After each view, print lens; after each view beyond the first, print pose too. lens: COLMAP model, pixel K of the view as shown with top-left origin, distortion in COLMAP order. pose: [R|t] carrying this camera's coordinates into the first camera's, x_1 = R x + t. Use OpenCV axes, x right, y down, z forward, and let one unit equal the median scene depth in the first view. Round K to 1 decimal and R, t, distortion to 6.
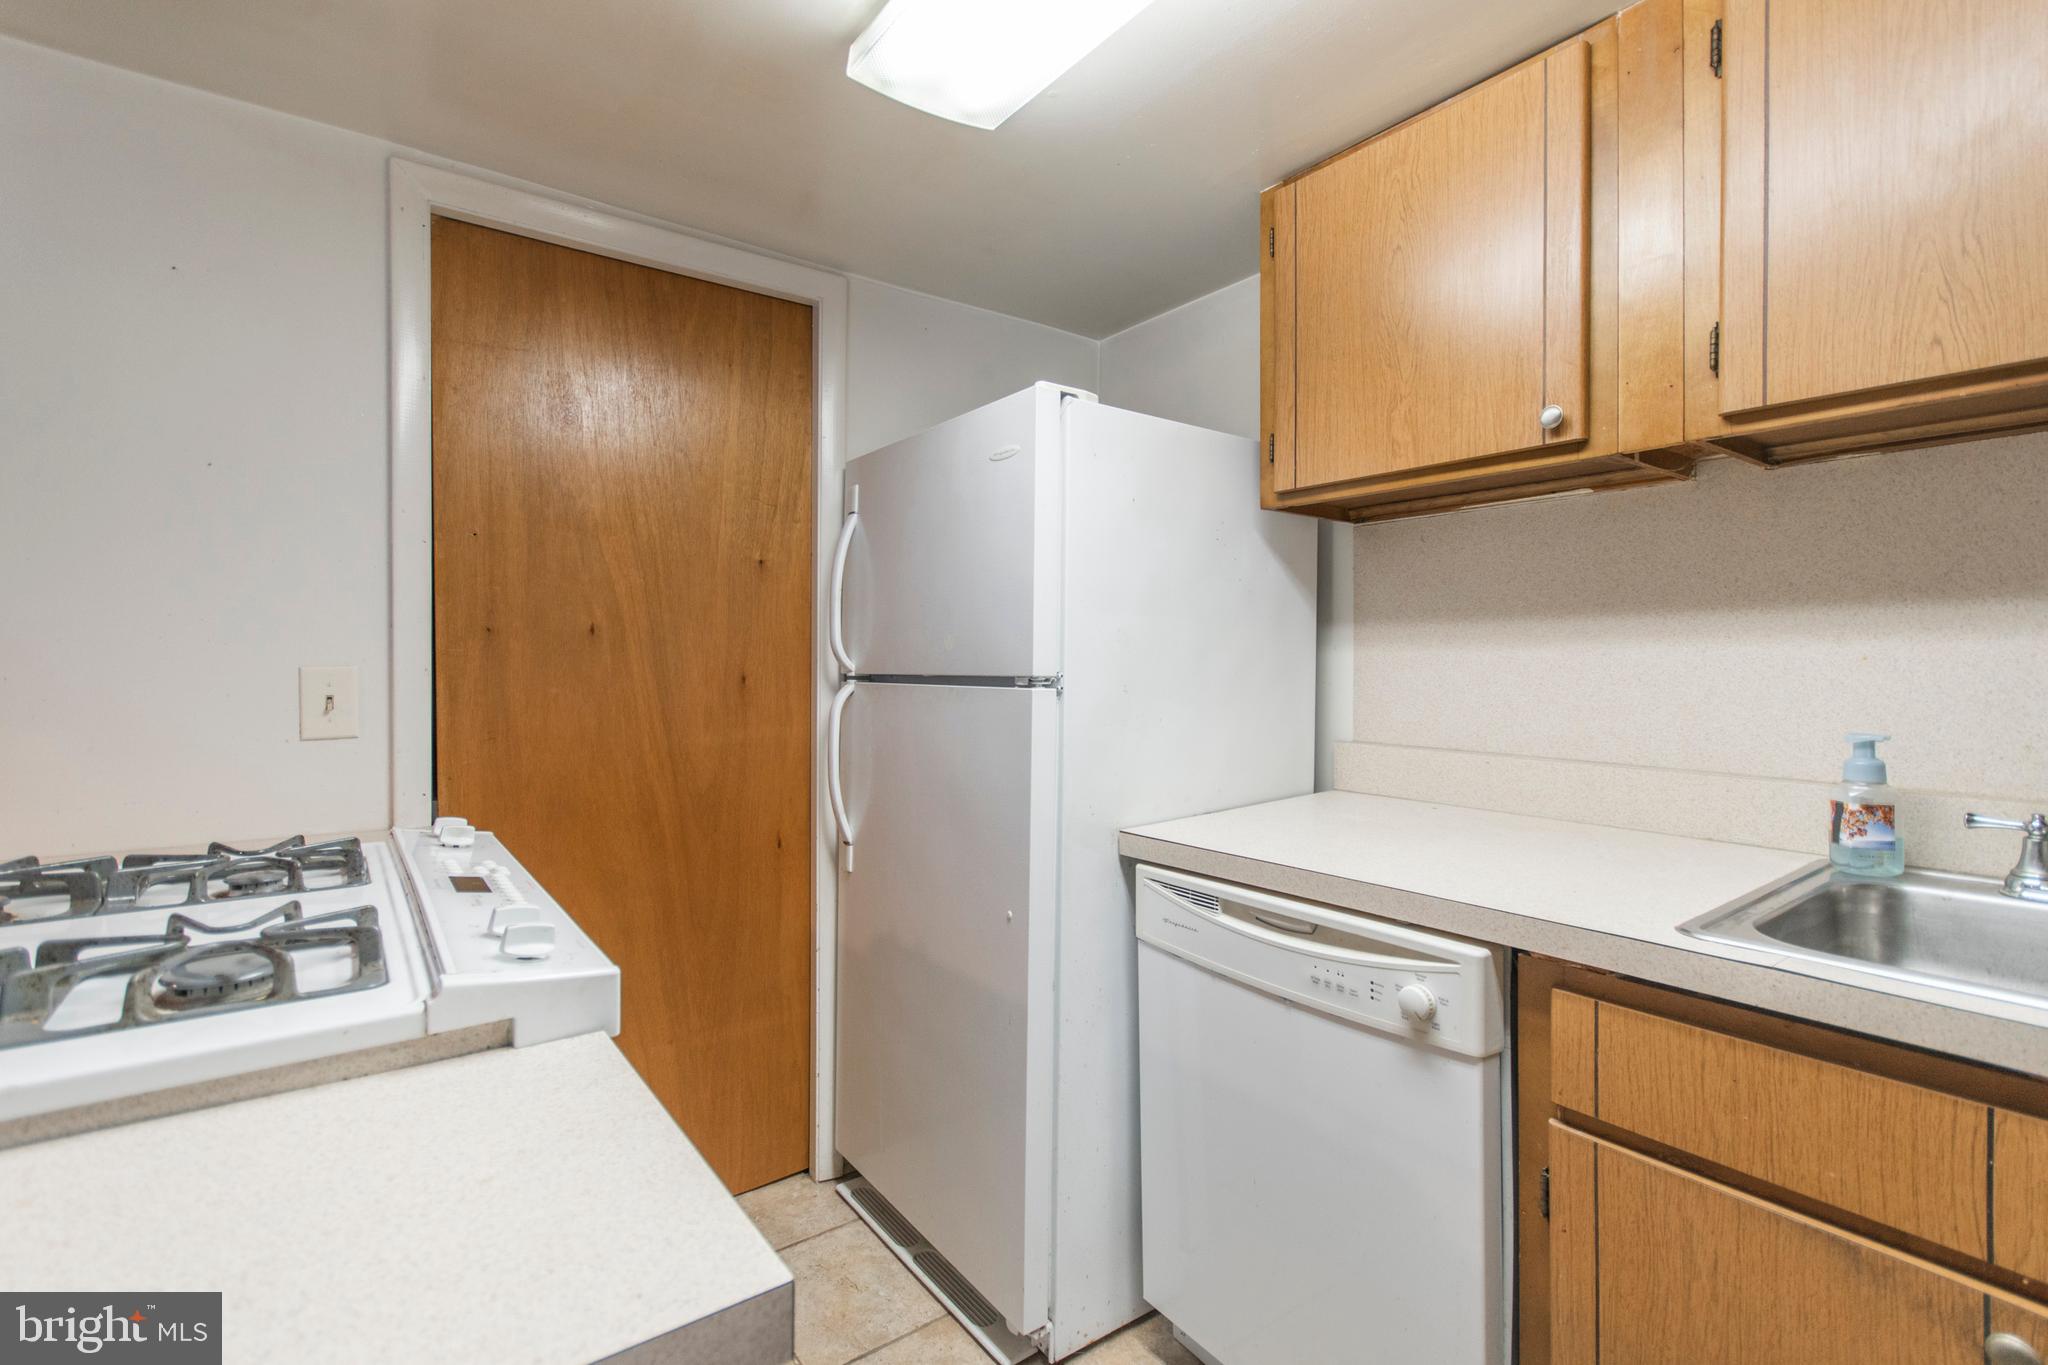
lens RADIAL K [[932.5, 0, 1006.8], [0, 932.5, 667.2], [0, 0, 1]] dist [0.002383, -0.001649]
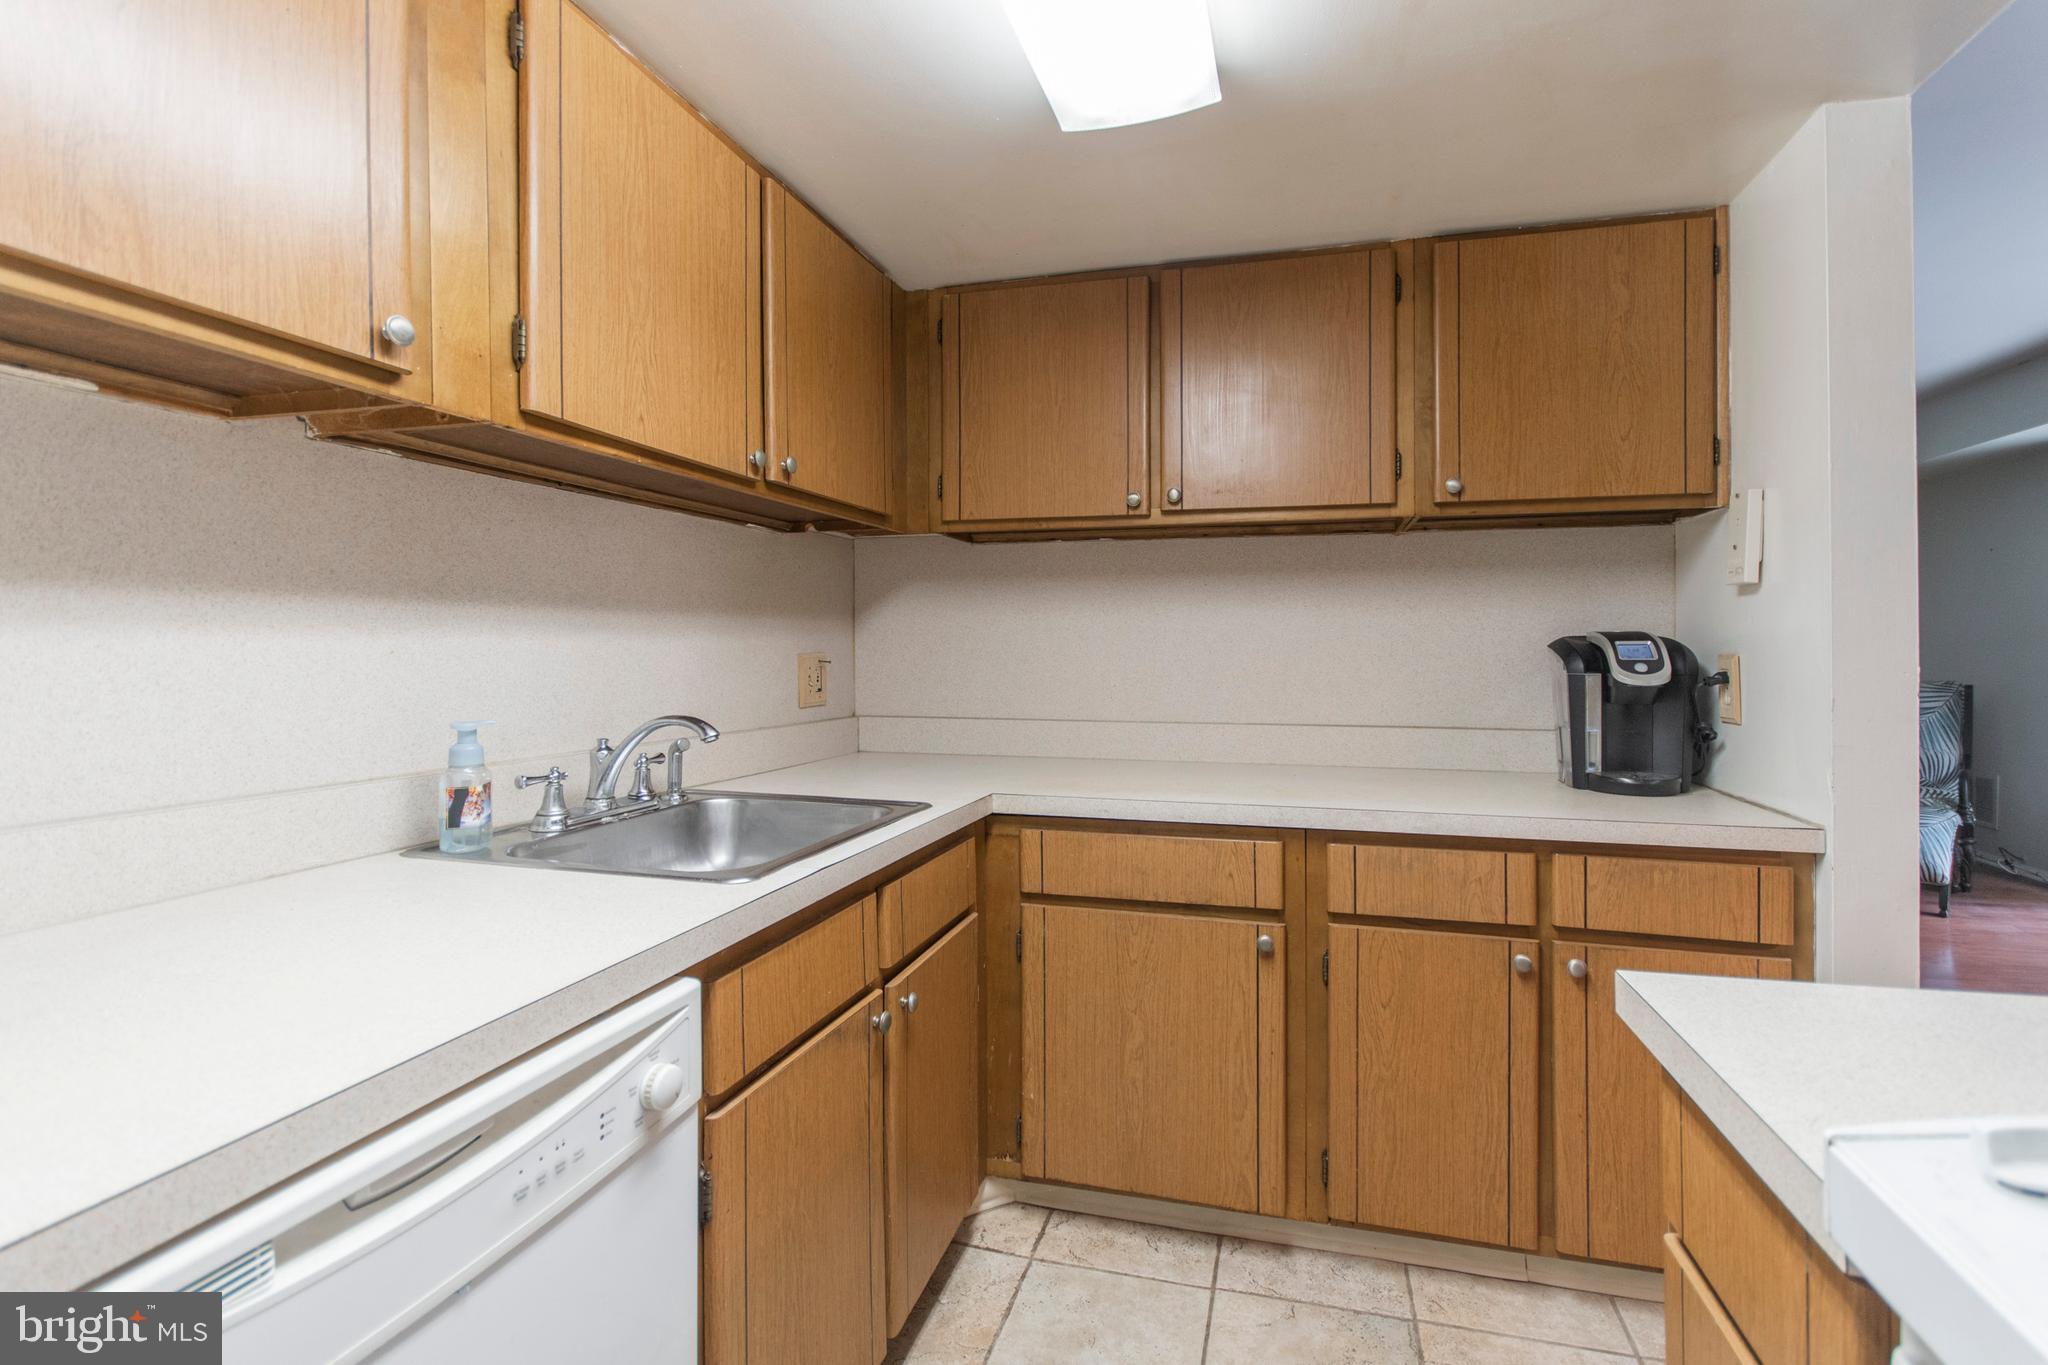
lens RADIAL K [[923.3, 0, 1067.5], [0, 923.3, 644.8], [0, 0, 1]] dist [0.000253, 0.000204]
pose [[-0.639064, 0.005284, 0.769136, -0.338086], [0.008350, 0.999965, 0.000068, -0.011354], [-0.769108, 0.006466, -0.639086, 1.081637]]
